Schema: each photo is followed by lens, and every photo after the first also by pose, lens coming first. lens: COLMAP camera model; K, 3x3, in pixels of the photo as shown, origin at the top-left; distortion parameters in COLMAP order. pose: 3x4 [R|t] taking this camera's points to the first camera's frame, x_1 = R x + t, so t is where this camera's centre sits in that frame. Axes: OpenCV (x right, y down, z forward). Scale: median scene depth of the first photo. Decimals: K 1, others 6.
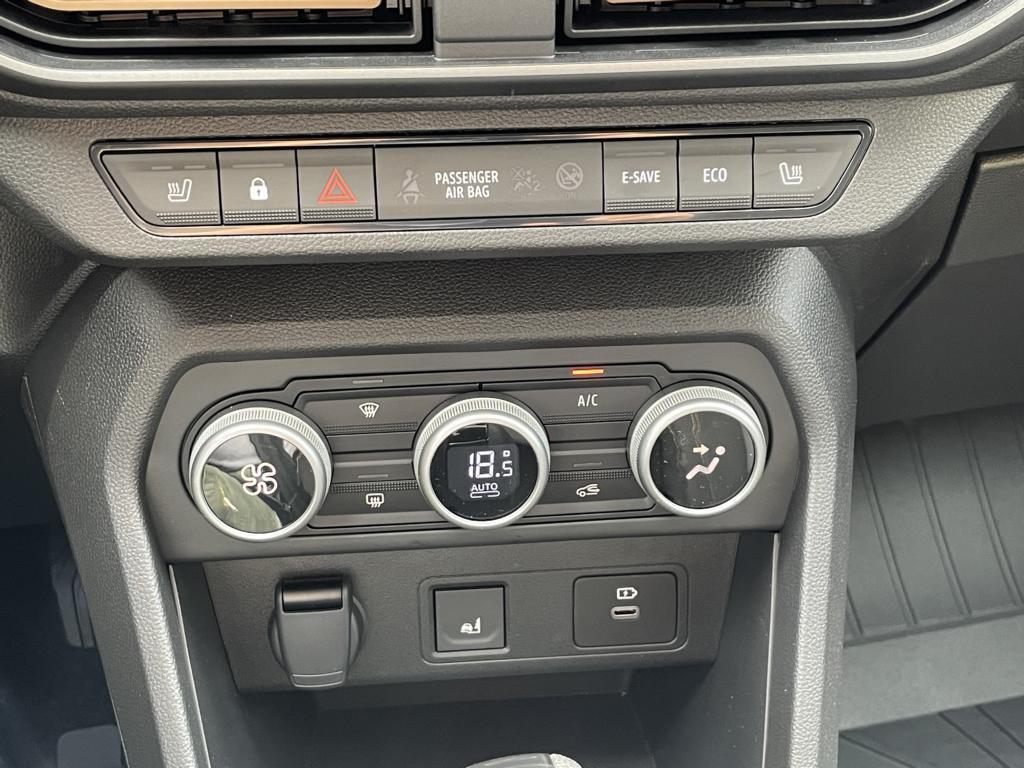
lens RADIAL K [[1407.5, 0, 512.0], [0, 1407.5, 384.0], [0, 0, 1]] dist [0.185048, -0.501184]
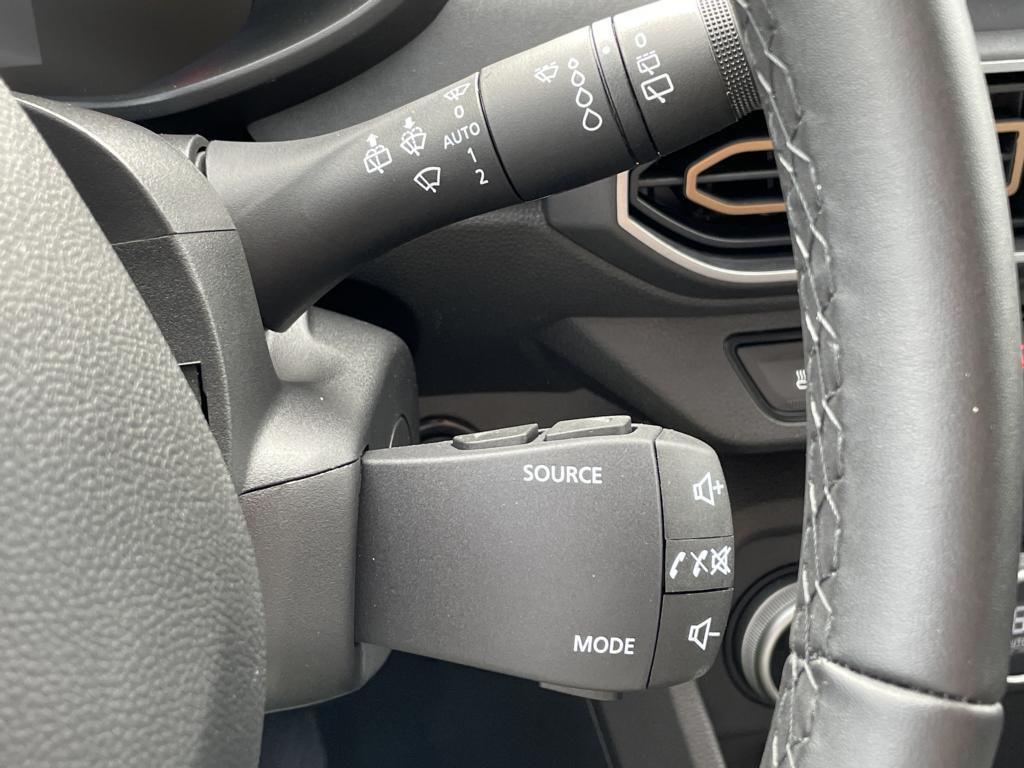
lens RADIAL K [[1407.5, 0, 512.0], [0, 1407.5, 384.0], [0, 0, 1]] dist [0.185048, -0.501184]
pose [[0.985248, -0.059918, 0.160301, -0.529778], [0.071633, 0.995088, -0.068327, -0.065449], [-0.155420, 0.078802, 0.984700, 0.013463]]
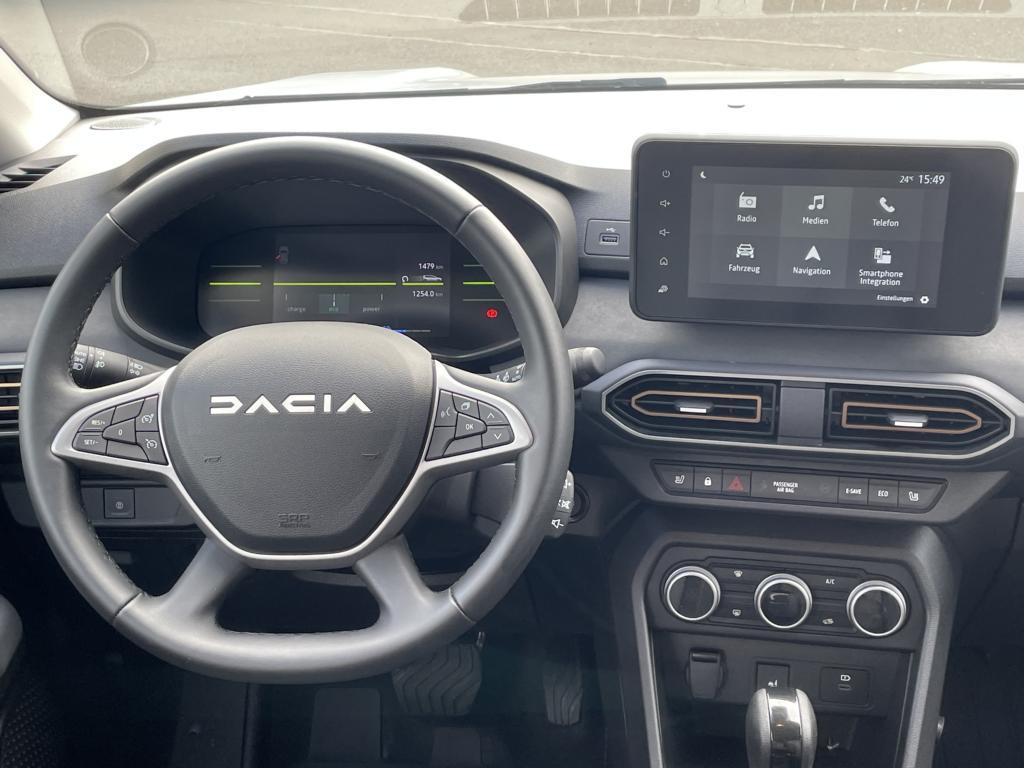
lens RADIAL K [[1407.5, 0, 512.0], [0, 1407.5, 384.0], [0, 0, 1]] dist [0.185048, -0.501184]
pose [[0.966839, 0.080325, -0.242427, 0.091368], [-0.130128, 0.971729, -0.196999, 0.236909], [0.219750, 0.222013, 0.949958, -1.524032]]
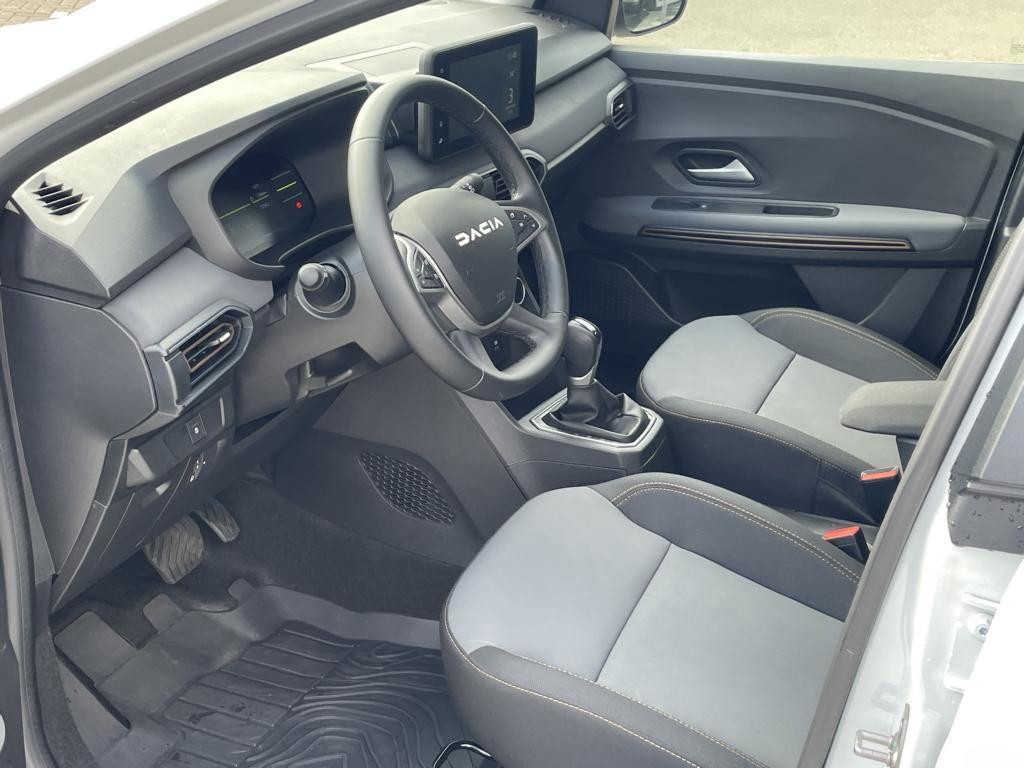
lens RADIAL K [[1407.5, 0, 512.0], [0, 1407.5, 384.0], [0, 0, 1]] dist [0.185048, -0.501184]
pose [[0.622738, -0.250131, 0.741372, -3.250457], [0.398739, 0.916706, -0.025645, 0.359341], [-0.673205, 0.311584, 0.670604, -1.850590]]
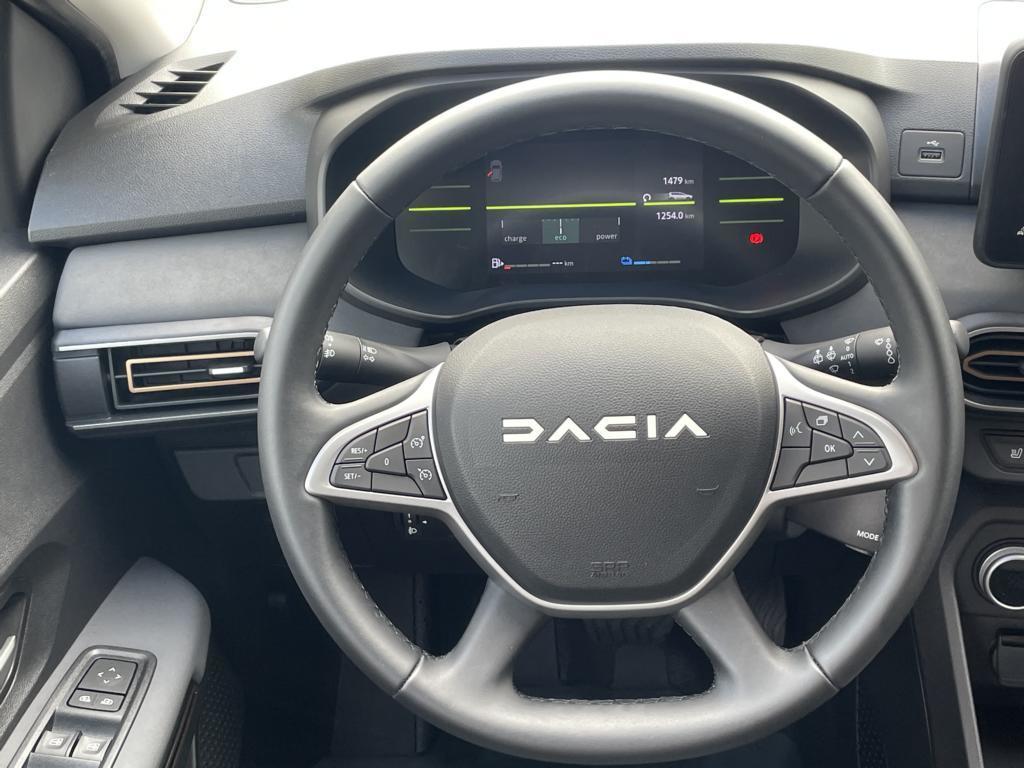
lens RADIAL K [[1407.5, 0, 512.0], [0, 1407.5, 384.0], [0, 0, 1]] dist [0.185048, -0.501184]
pose [[0.971469, 0.094603, -0.217483, -0.465098], [-0.102133, 0.994490, -0.023618, -0.094945], [0.214051, 0.045156, 0.975778, -1.243276]]
